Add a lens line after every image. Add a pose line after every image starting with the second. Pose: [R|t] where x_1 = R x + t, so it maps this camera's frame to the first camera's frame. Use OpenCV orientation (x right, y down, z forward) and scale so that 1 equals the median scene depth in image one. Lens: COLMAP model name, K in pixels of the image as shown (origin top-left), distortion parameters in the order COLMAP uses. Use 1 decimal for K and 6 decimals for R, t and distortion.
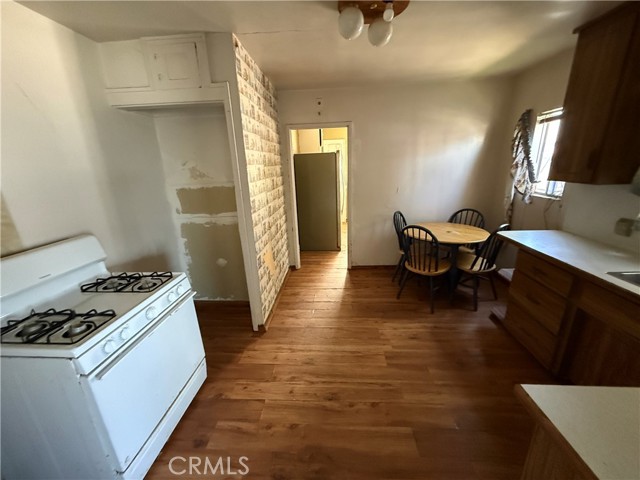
lens RADIAL K [[254.8, 0, 317.7], [0, 254.8, 240.7], [0, 0, 1]] dist [-0.001389, -0.000408]
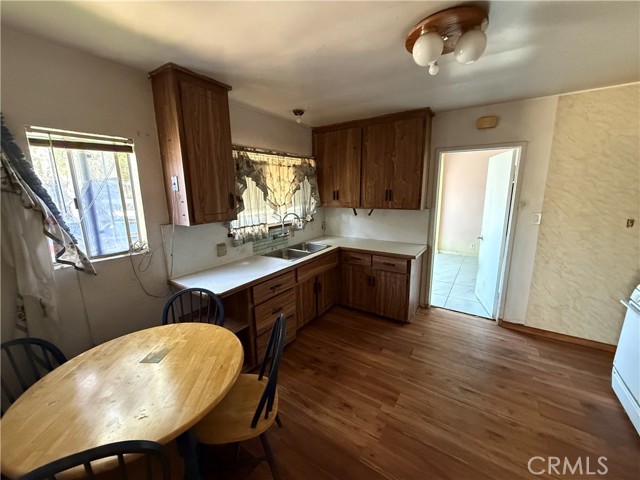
lens RADIAL K [[254.8, 0, 316.5], [0, 254.8, 239.3], [0, 0, 1]] dist [-0.001389, -0.000408]
pose [[-0.865956, -0.052014, 0.497407, 0.067959], [0.185934, 0.889804, 0.416746, -0.403964], [-0.464271, 0.453369, -0.760860, 1.247311]]
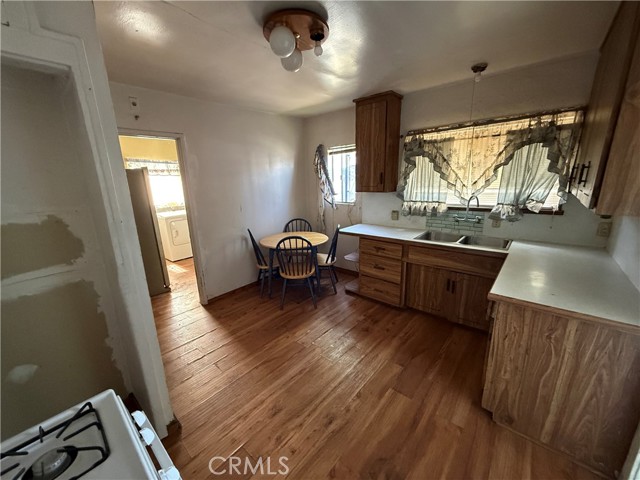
lens RADIAL K [[254.8, 0, 321.7], [0, 254.8, 240.3], [0, 0, 1]] dist [-0.001389, -0.000408]
pose [[0.601714, -0.176383, 0.778993, -0.384701], [0.241386, 0.969863, 0.033149, -0.046712], [-0.761363, 0.168092, 0.626156, 0.207374]]
